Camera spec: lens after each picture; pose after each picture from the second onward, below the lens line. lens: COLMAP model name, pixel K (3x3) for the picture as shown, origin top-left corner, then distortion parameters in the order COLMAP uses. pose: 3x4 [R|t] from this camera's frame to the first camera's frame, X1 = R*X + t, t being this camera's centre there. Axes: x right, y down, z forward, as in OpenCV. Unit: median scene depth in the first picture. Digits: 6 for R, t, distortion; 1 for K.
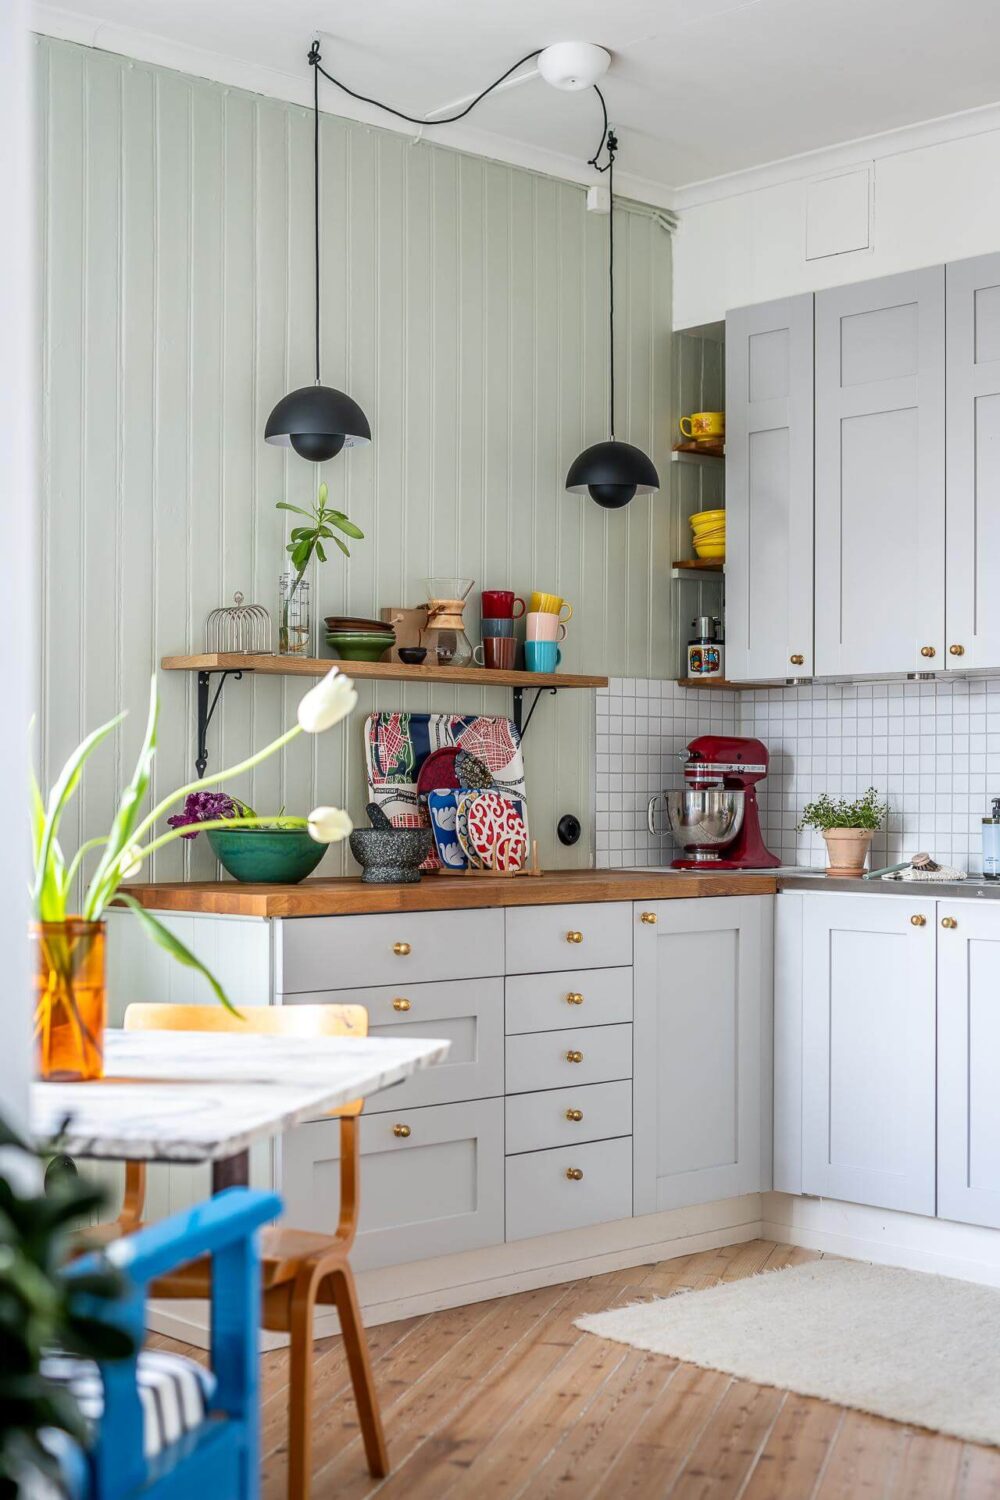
lens RADIAL K [[2129.9, 0, 499.9], [0, 2129.9, 791.1], [0, 0, 1]] dist [-0.000331, 0.030165]
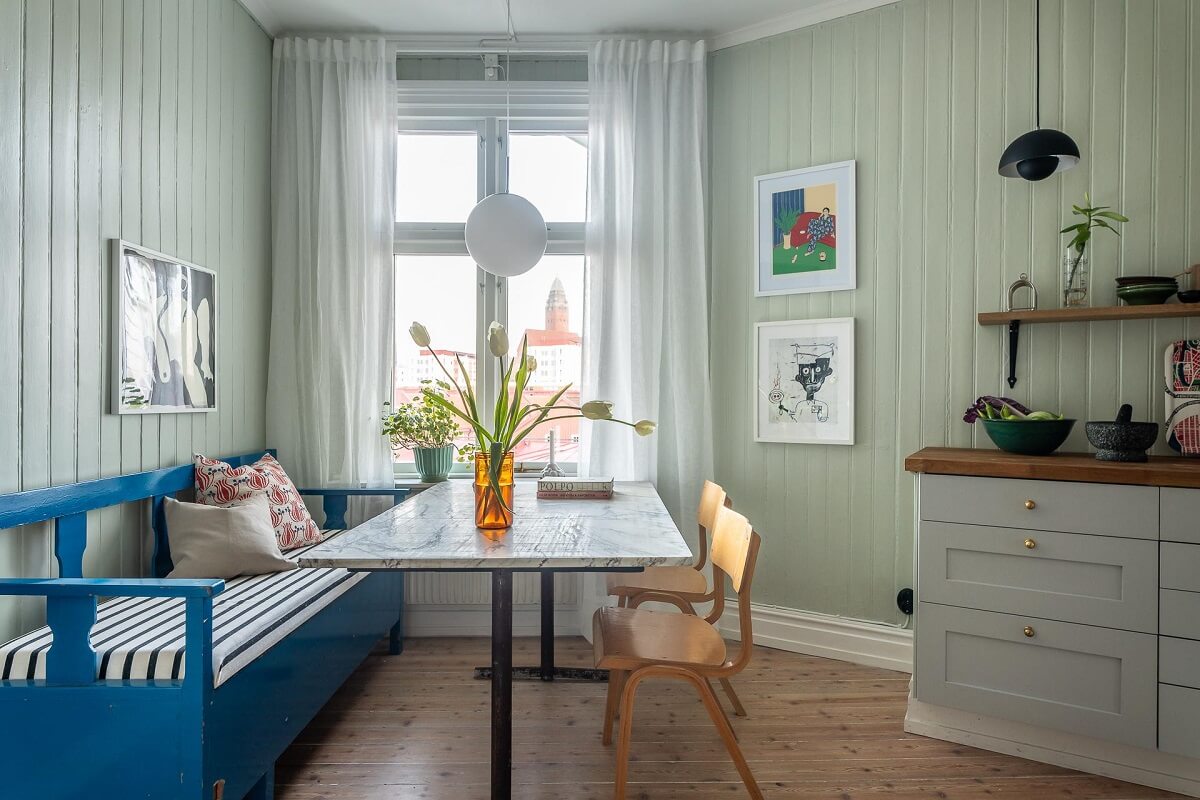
lens RADIAL K [[698.5, 0, 606.5], [0, 698.5, 395.6], [0, 0, 1]] dist [0.000211, -0.000473]
pose [[0.269836, -0.000586, -0.962906, 0.280101], [-0.005816, 0.999981, -0.002238, 0.002641], [0.962889, 0.006205, 0.269827, 0.504363]]
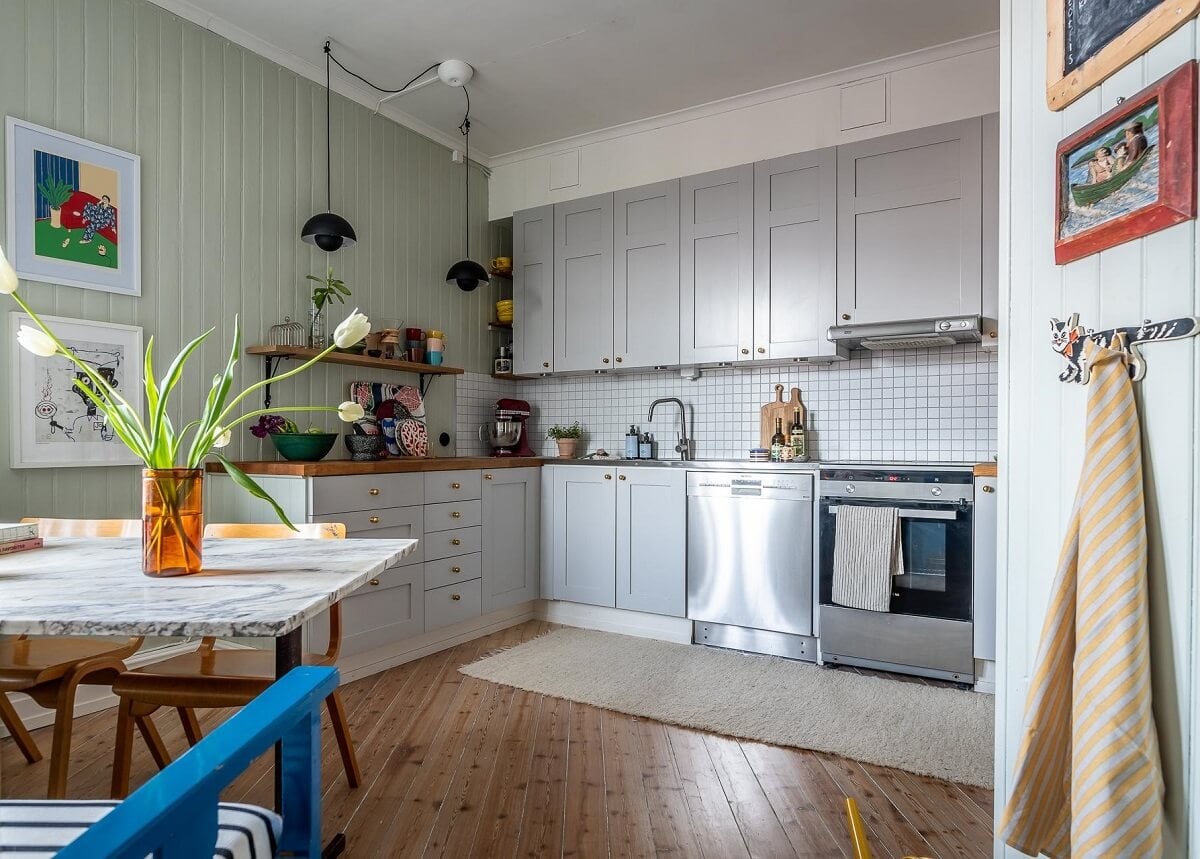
lens RADIAL K [[751.6, 0, 574.4], [0, 751.6, 448.0], [0, 0, 1]] dist [-0.002196, 0.000194]
pose [[0.969049, -0.001344, 0.246864, -0.032252], [-0.000721, 0.999965, 0.008276, 0.022383], [-0.246867, -0.008197, 0.969015, 0.224477]]
